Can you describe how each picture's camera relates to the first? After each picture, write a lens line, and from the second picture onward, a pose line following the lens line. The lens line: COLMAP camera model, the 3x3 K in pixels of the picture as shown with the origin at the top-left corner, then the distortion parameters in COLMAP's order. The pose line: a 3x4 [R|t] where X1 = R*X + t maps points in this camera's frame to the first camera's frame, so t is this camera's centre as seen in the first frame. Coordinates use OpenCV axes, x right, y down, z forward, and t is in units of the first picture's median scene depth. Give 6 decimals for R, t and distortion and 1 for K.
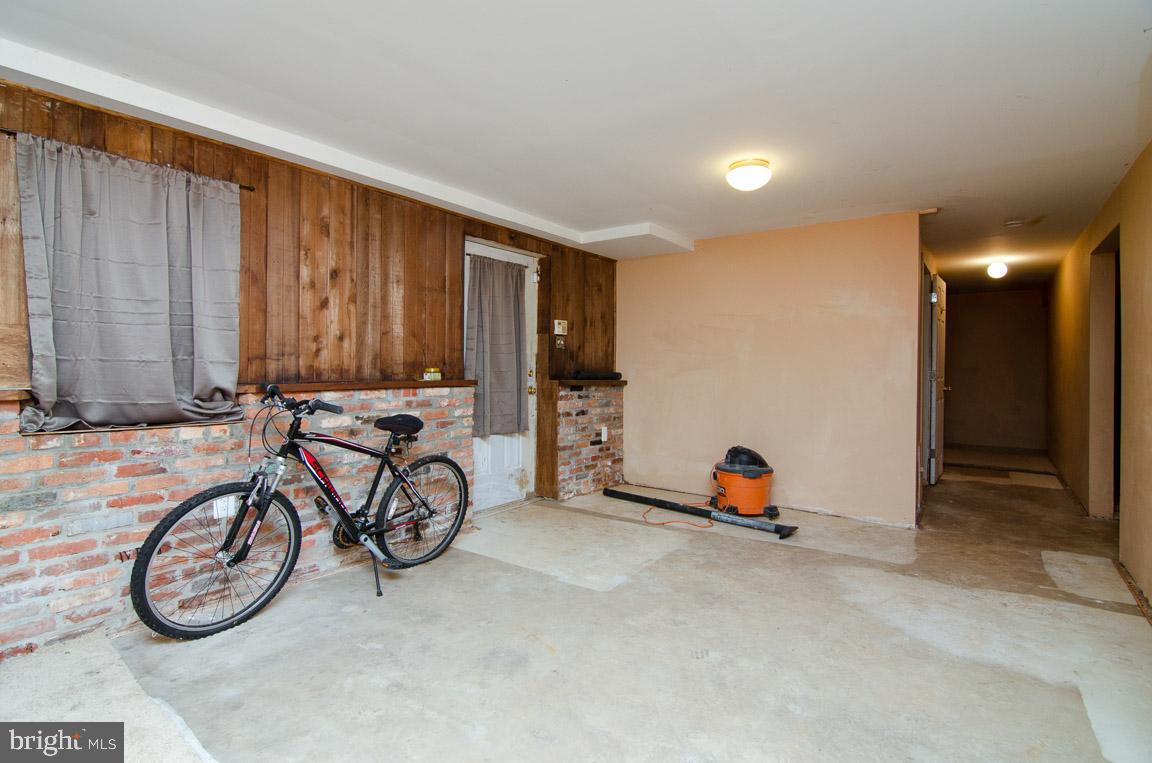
lens RADIAL K [[561.8, 0, 559.8], [0, 561.8, 371.6], [0, 0, 1]] dist [-0.002058, -0.000657]
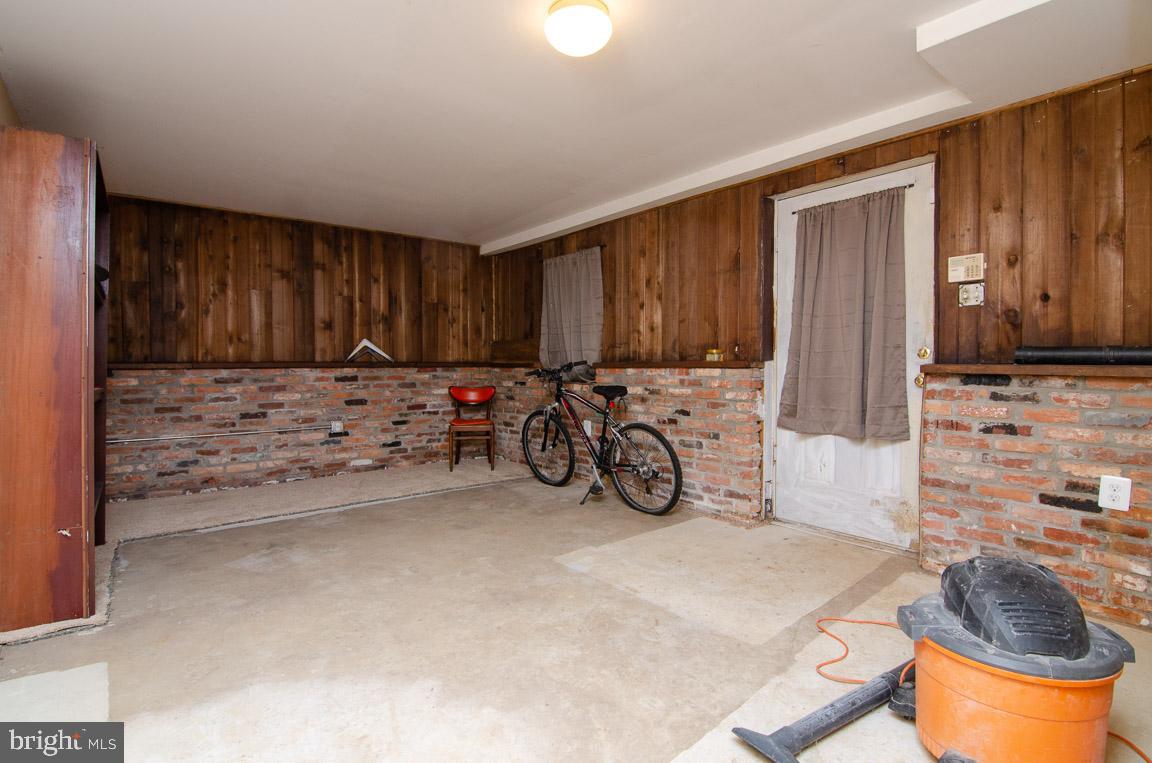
lens RADIAL K [[561.8, 0, 559.8], [0, 561.8, 371.6], [0, 0, 1]] dist [-0.002058, -0.000657]
pose [[-0.258689, 0.006211, -0.965941, 0.838025], [-0.008021, 0.999931, 0.008578, 0.027766], [0.965927, 0.009967, -0.258622, 0.993555]]
